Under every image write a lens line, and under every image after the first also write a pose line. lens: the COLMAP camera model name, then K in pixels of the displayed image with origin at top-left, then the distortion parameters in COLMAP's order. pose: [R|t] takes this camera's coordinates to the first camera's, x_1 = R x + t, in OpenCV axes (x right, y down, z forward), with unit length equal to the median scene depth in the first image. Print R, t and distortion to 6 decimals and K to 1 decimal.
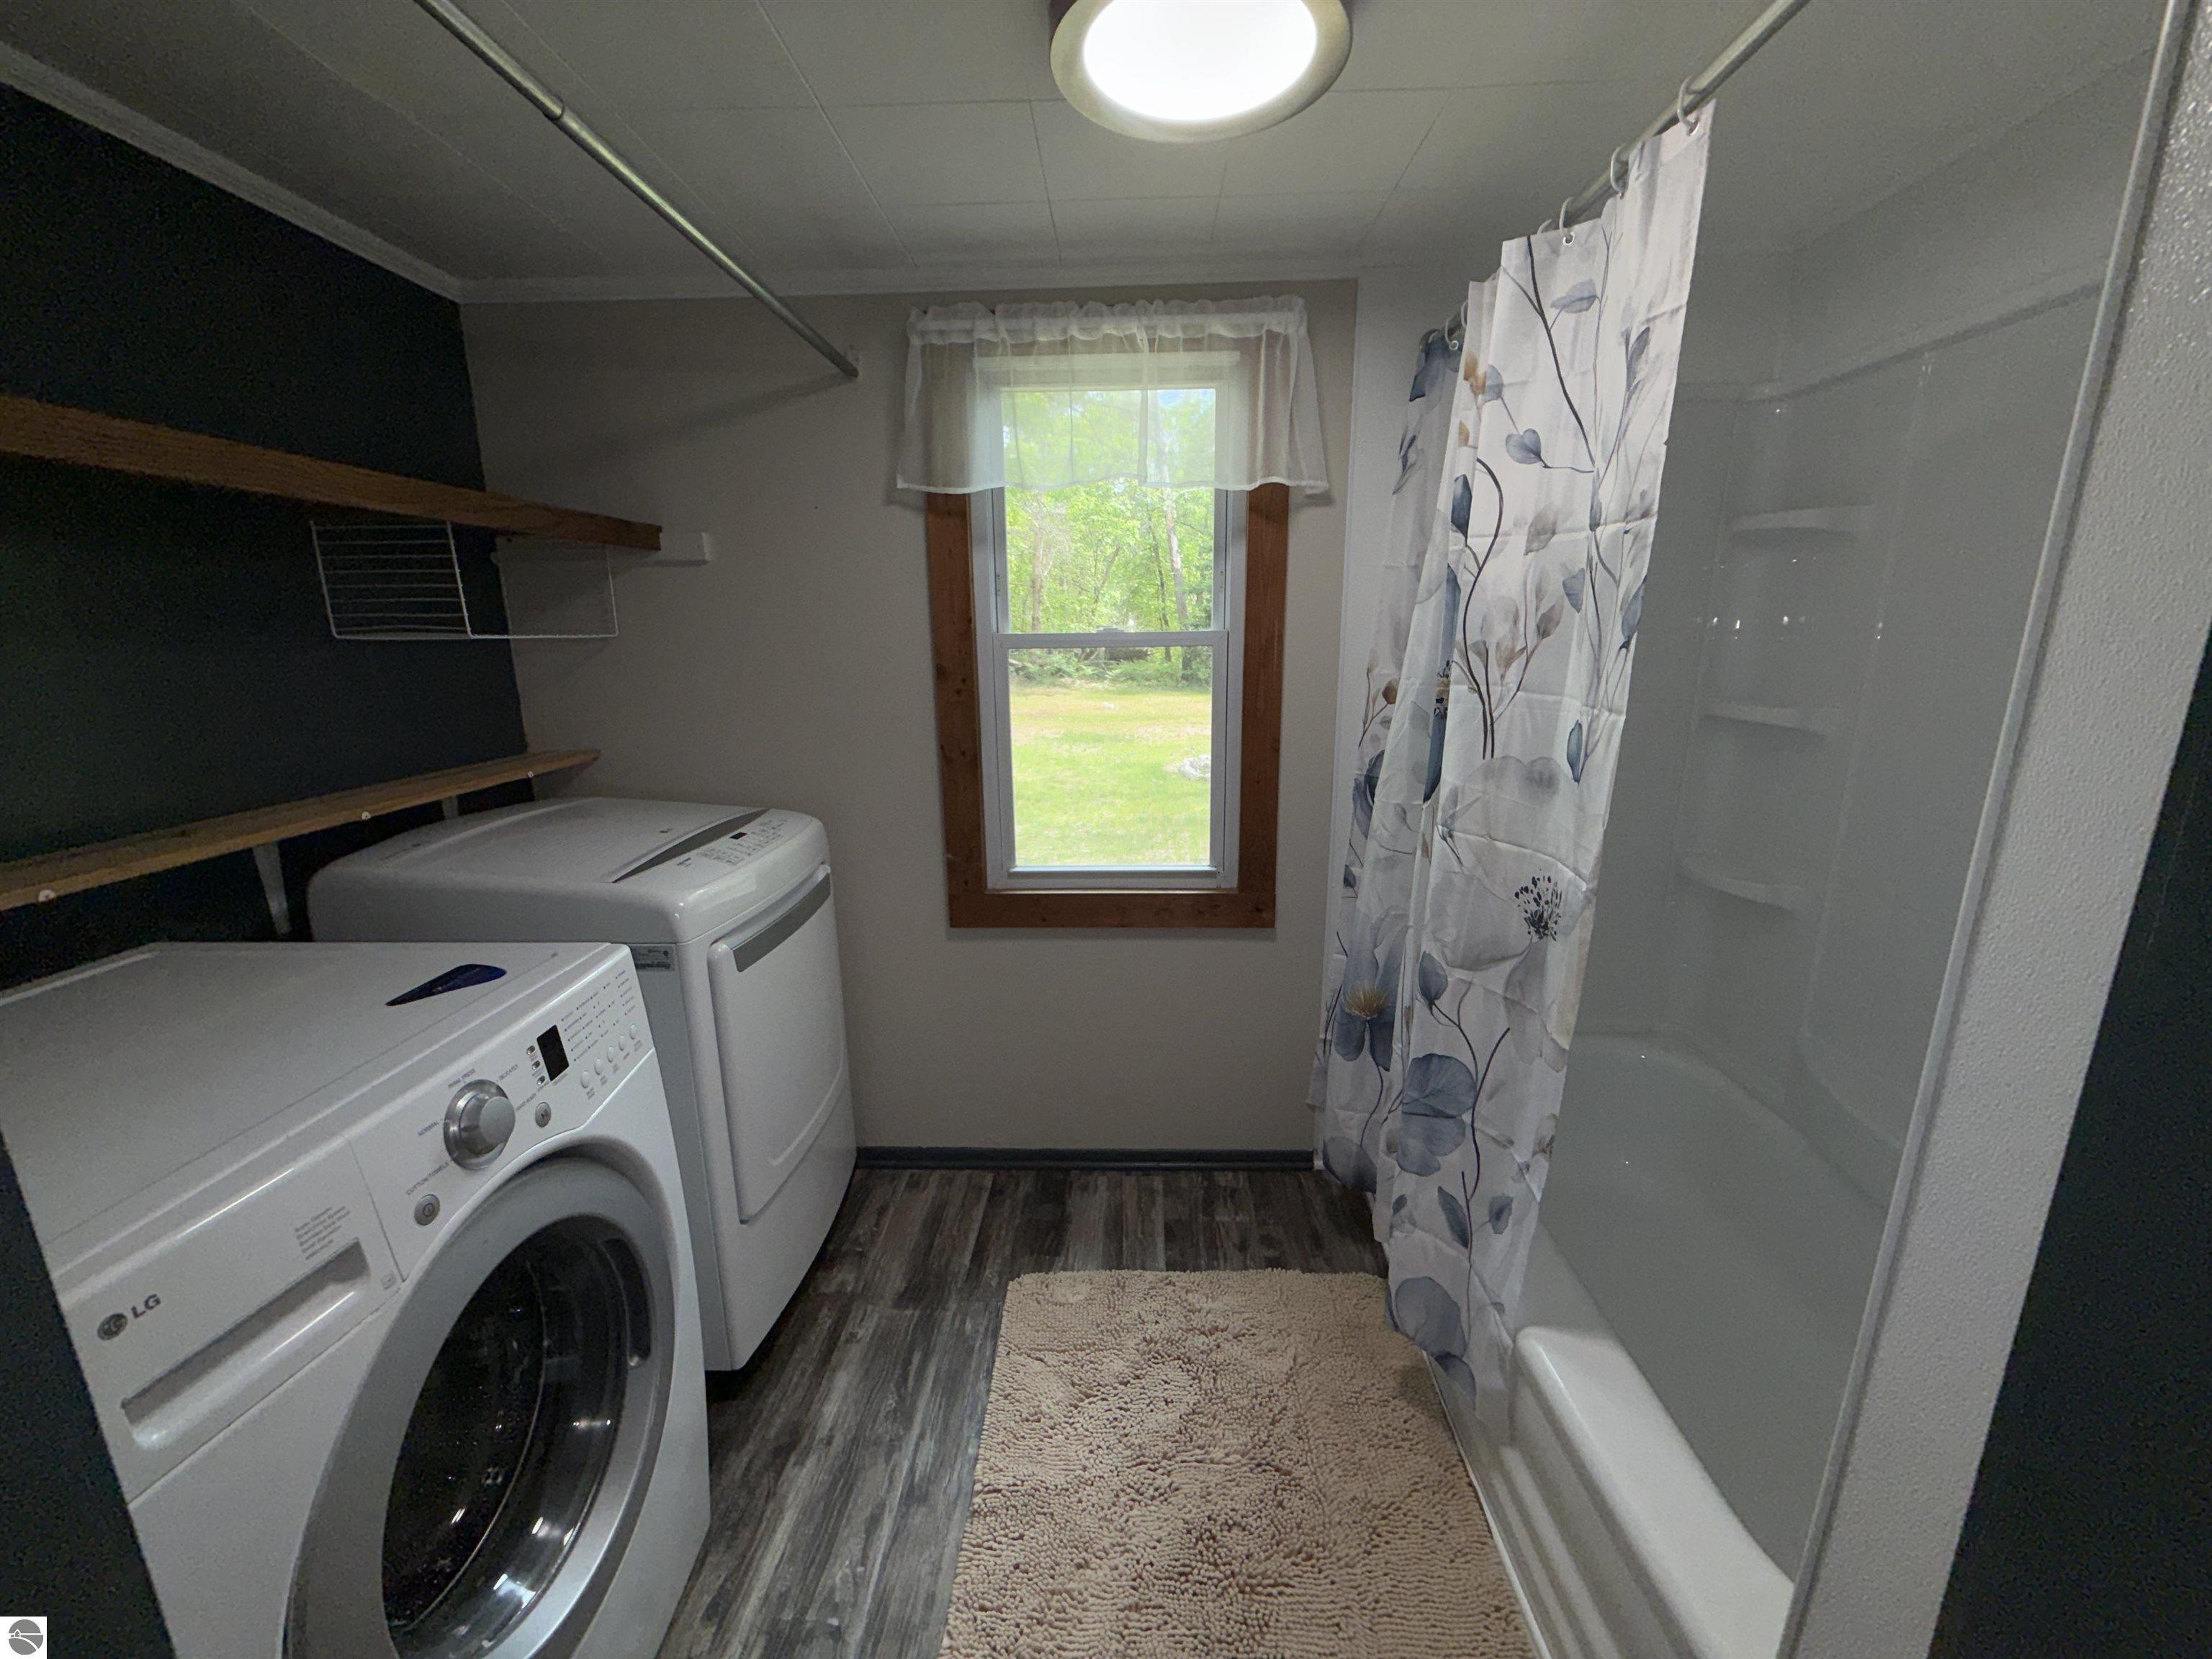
lens RADIAL K [[878.3, 0, 1102.0], [0, 878.3, 825.3], [0, 0, 1]] dist [-0.000038, -0.000340]
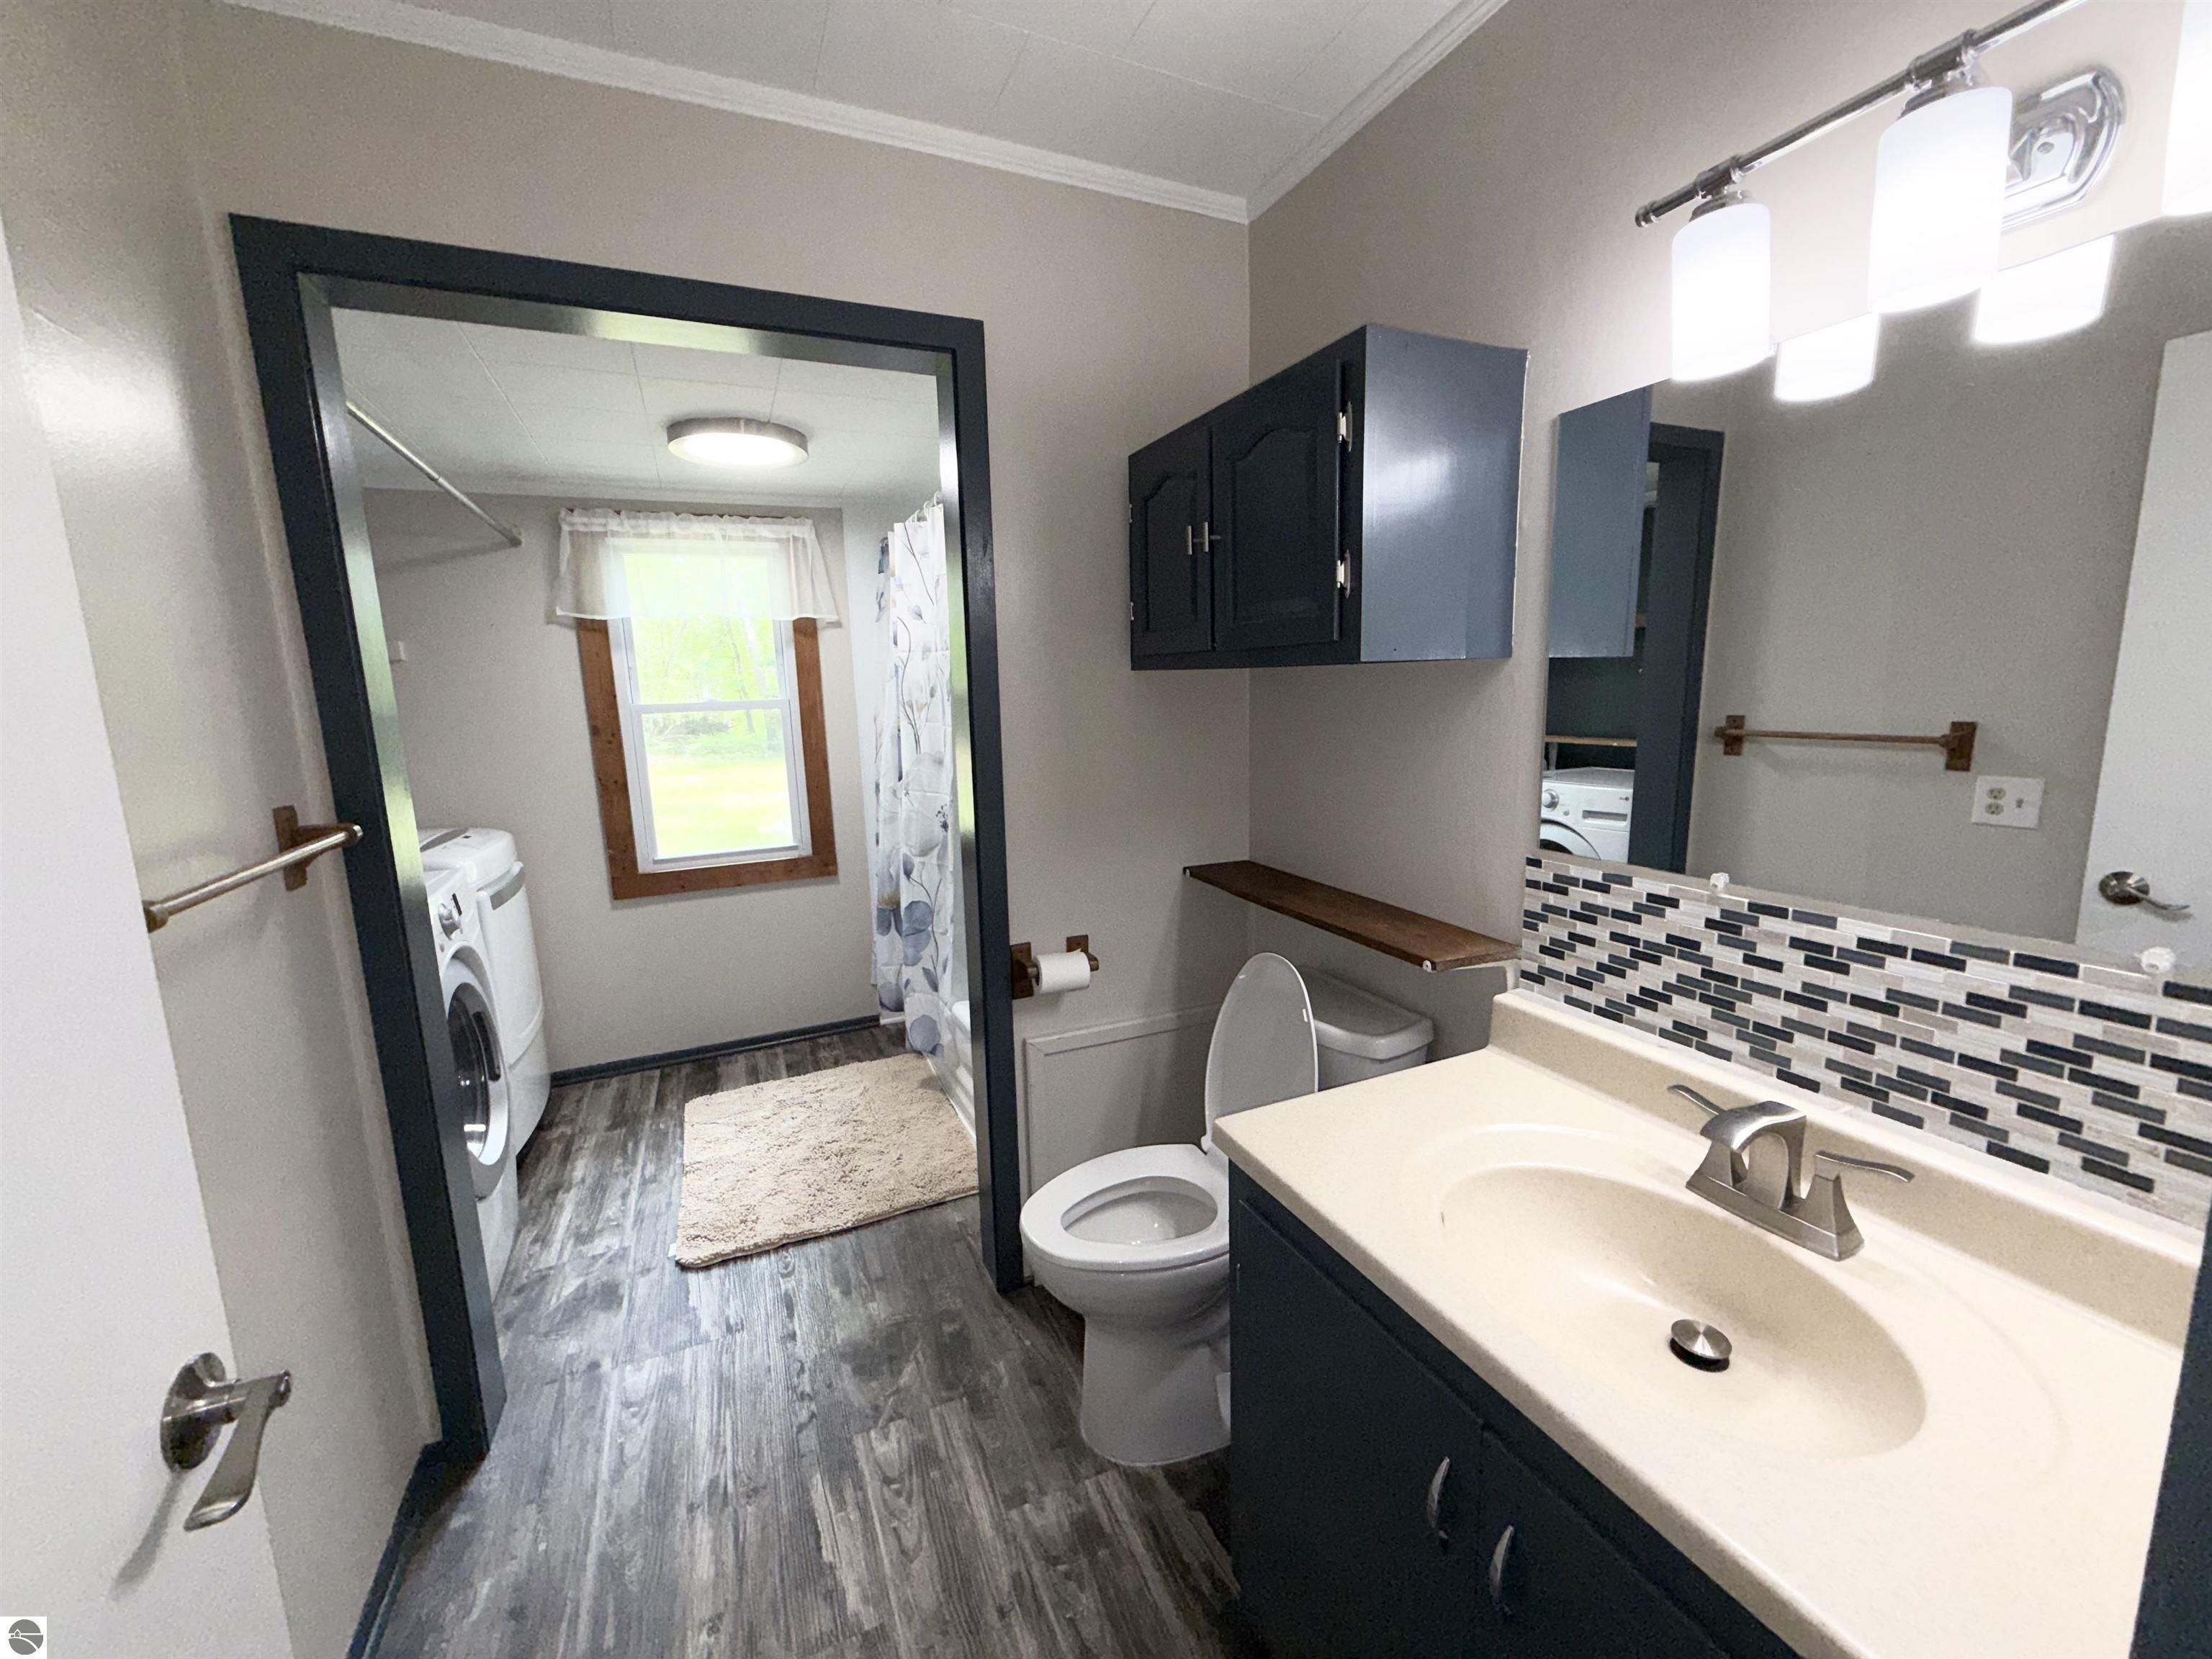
lens RADIAL K [[878.3, 0, 1102.7], [0, 878.3, 826.1], [0, 0, 1]] dist [-0.000038, -0.000340]
pose [[0.898644, -0.087993, 0.429764, -0.065378], [0.119637, 0.991699, -0.047116, 0.184311], [-0.422050, 0.093756, 0.901711, -0.805761]]
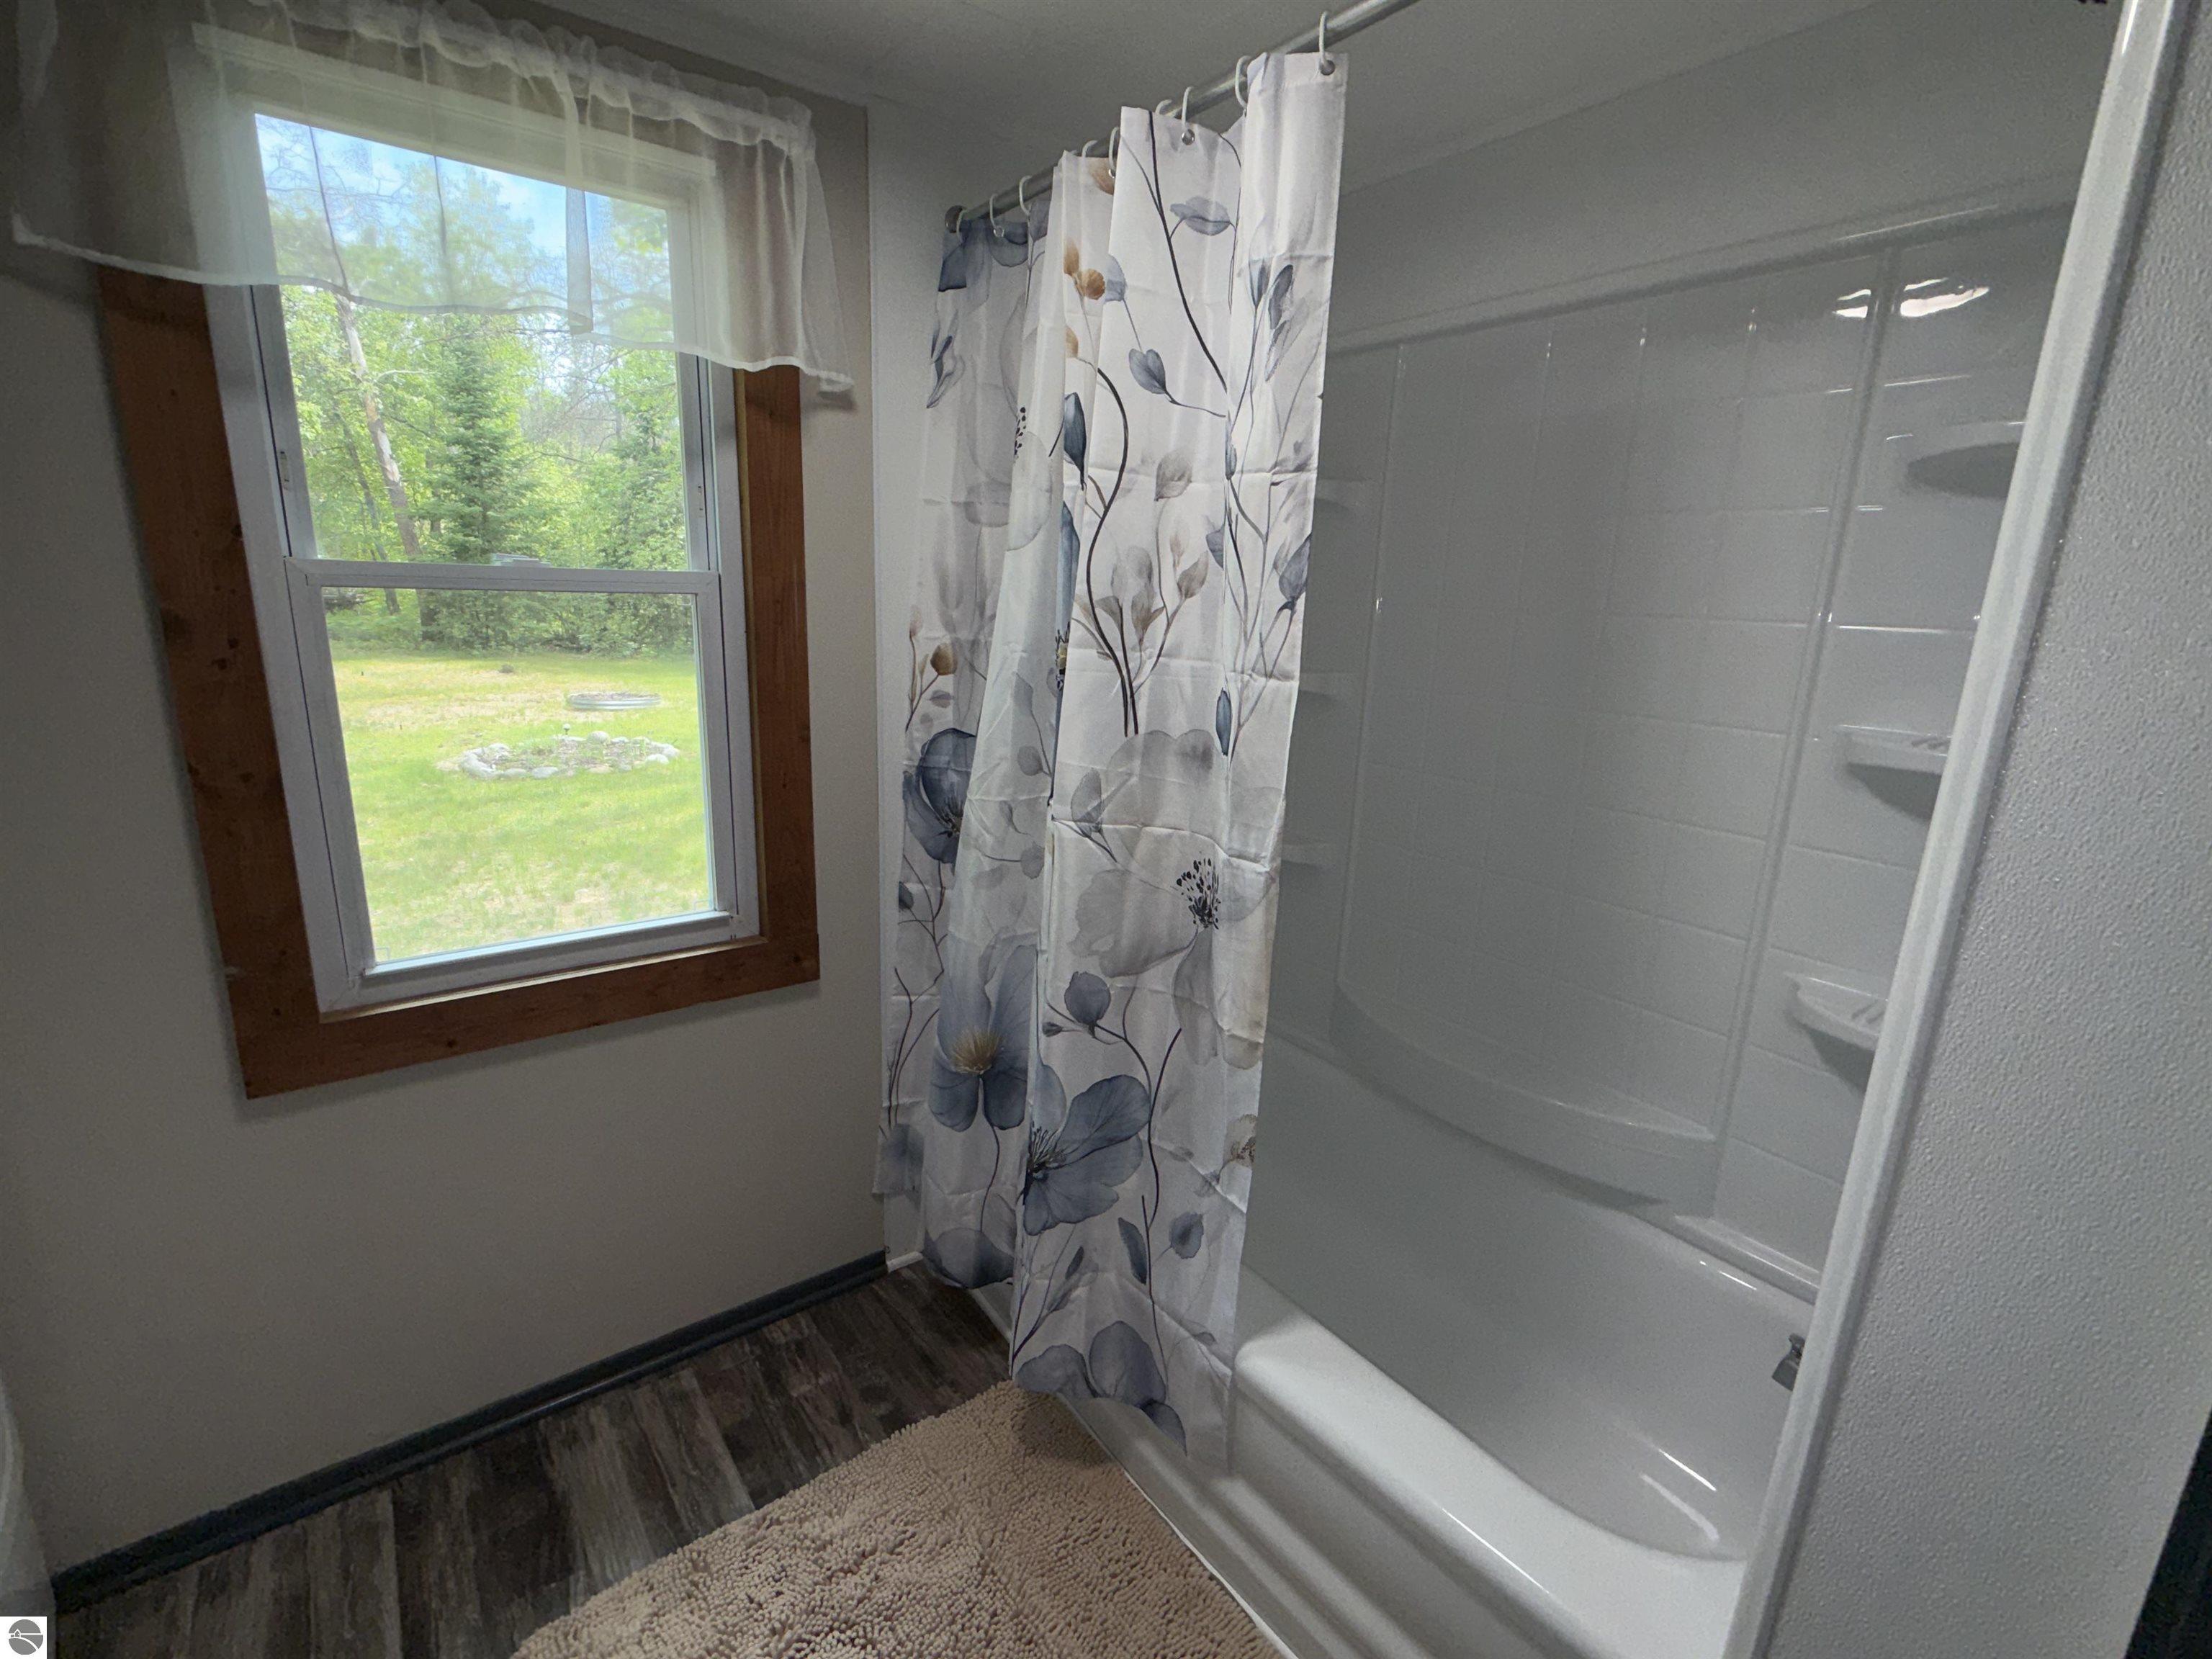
lens RADIAL K [[1013.6, 0, 1105.1], [0, 1013.6, 827.0], [0, 0, 1]] dist [0.000060, 0.000032]
pose [[0.774586, -0.108363, 0.623116, -0.154349], [0.097732, 0.993887, 0.051353, -0.035783], [-0.624871, 0.021121, 0.780442, 0.203660]]
